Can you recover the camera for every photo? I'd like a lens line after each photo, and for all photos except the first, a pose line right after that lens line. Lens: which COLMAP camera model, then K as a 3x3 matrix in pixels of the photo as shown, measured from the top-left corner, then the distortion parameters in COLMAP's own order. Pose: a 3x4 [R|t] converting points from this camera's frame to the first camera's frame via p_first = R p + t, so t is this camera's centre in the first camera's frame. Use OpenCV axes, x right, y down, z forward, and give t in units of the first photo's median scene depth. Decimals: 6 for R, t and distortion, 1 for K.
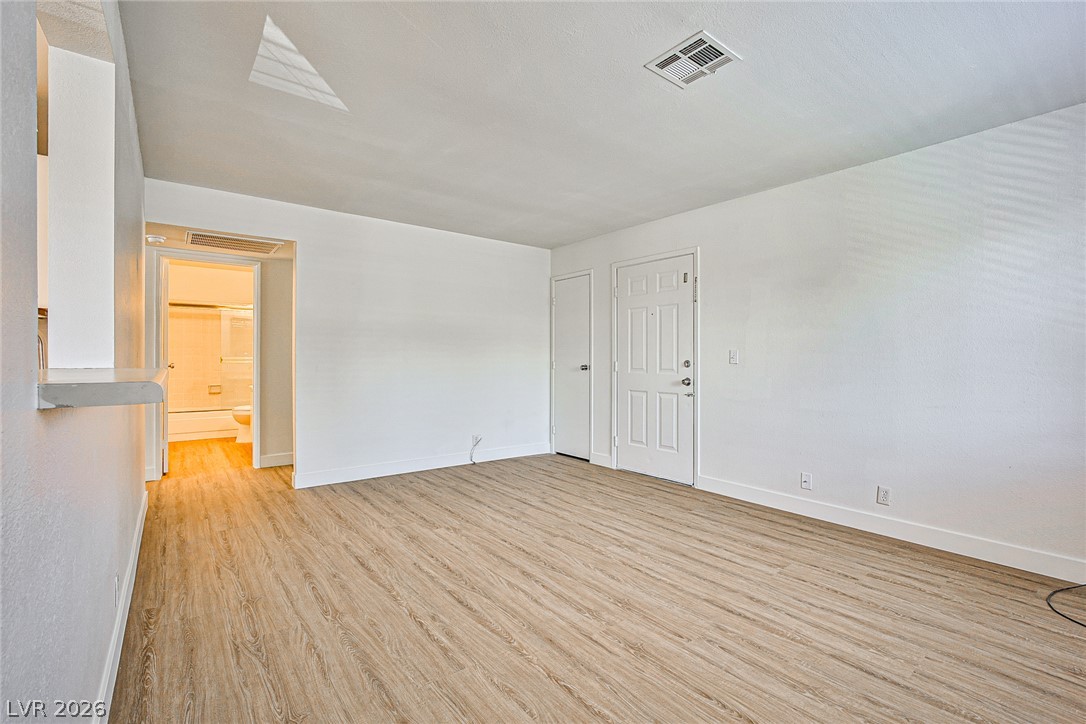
lens RADIAL K [[485.7, 0, 543.1], [0, 485.7, 360.5], [0, 0, 1]] dist [-0.033911, 0.010002]
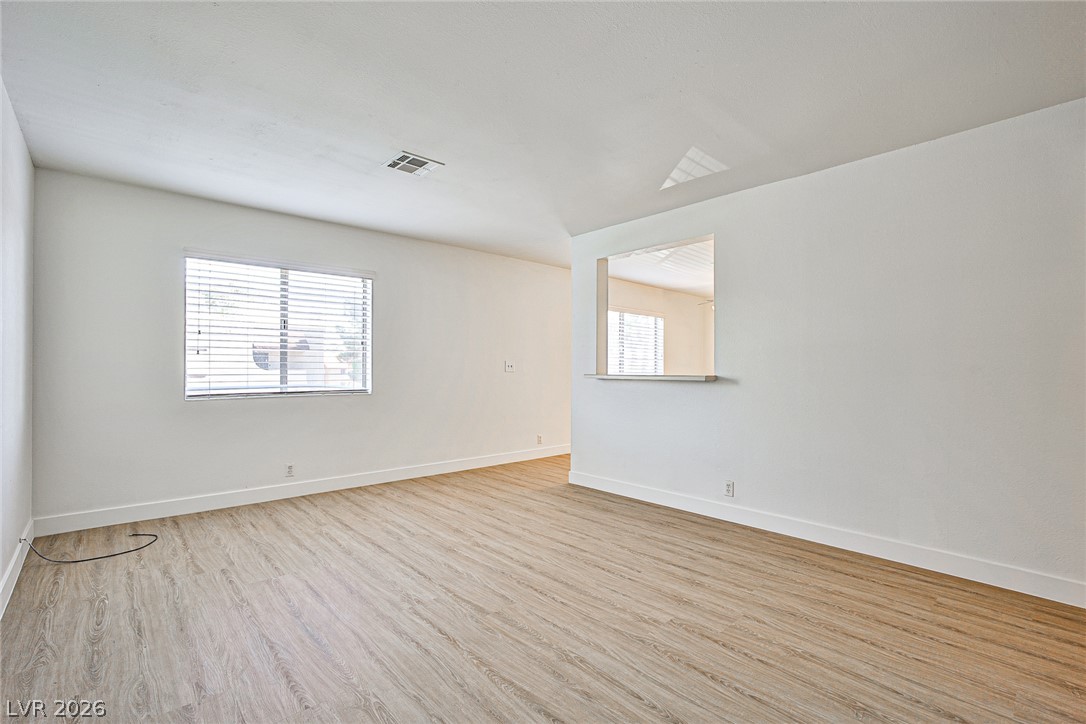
lens RADIAL K [[485.7, 0, 544.3], [0, 485.7, 377.2], [0, 0, 1]] dist [-0.033911, 0.010002]
pose [[-0.996552, -0.008969, -0.082487, 0.019114], [-0.010479, 0.999785, 0.017883, -0.004828], [0.082309, 0.018685, -0.996432, 1.788528]]
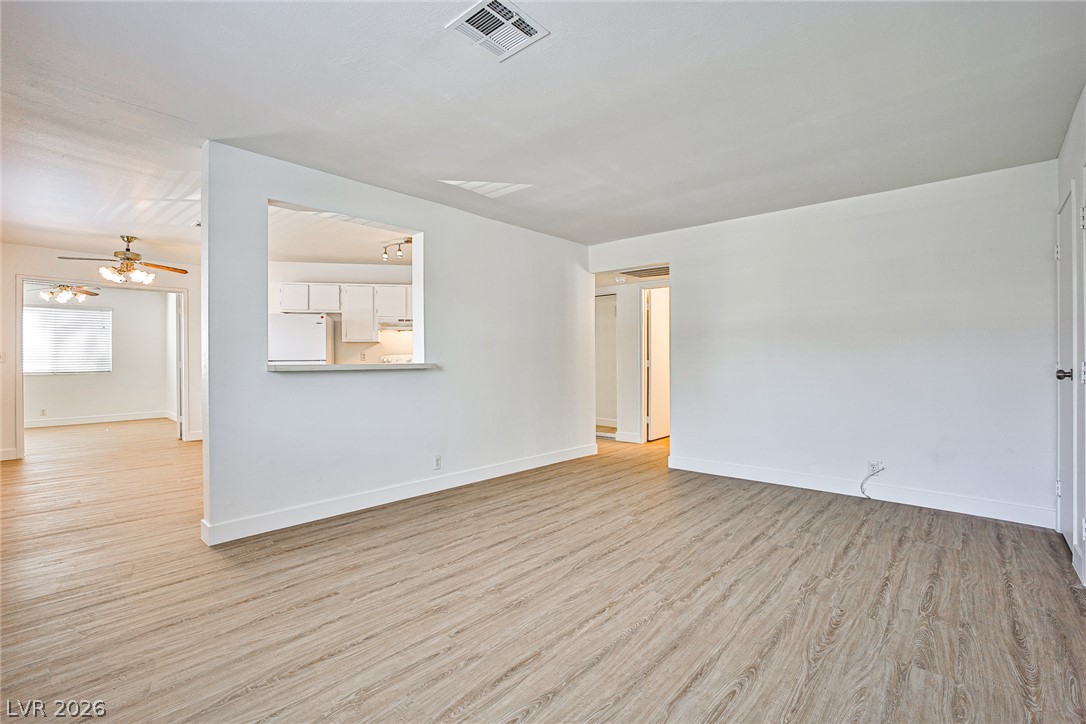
lens RADIAL K [[485.7, 0, 539.1], [0, 485.7, 359.0], [0, 0, 1]] dist [-0.033911, 0.010002]
pose [[0.173763, -0.004968, -0.984775, 0.872058], [-0.001695, 0.999984, -0.005344, 0.004746], [0.984786, 0.002597, 0.173752, 0.658811]]
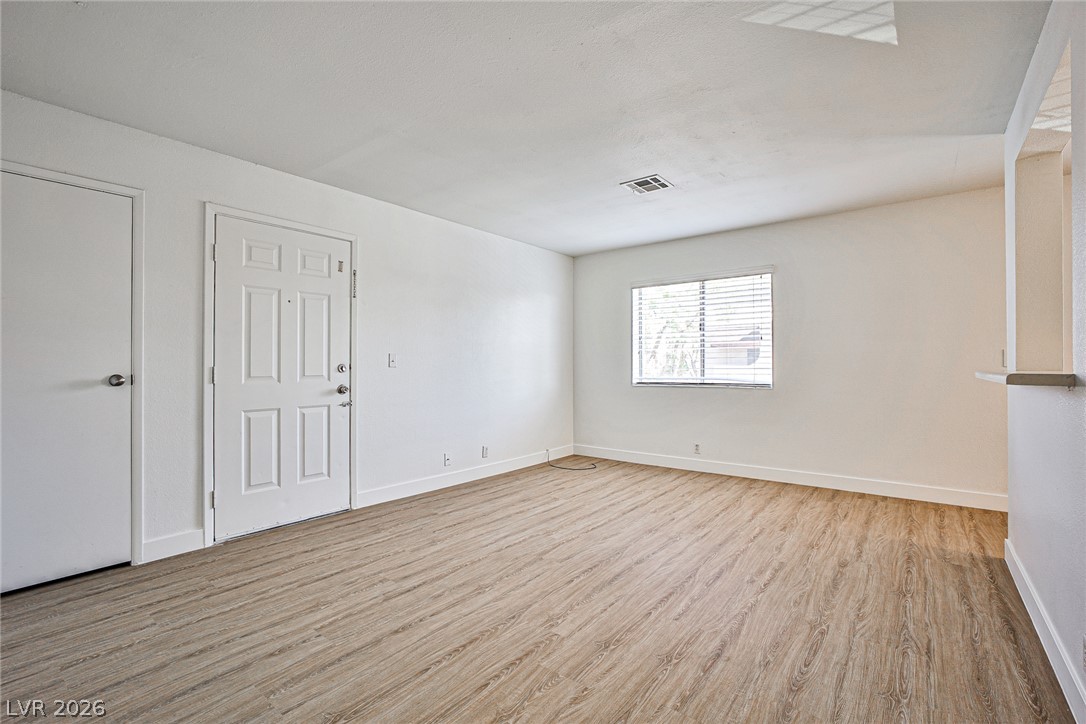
lens RADIAL K [[485.7, 0, 539.0], [0, 485.7, 361.1], [0, 0, 1]] dist [-0.033911, 0.010002]
pose [[-0.235494, 0.002690, 0.971872, -0.884784], [0.003274, 0.999993, -0.001975, -0.004035], [-0.971870, 0.002717, -0.235501, 1.262674]]
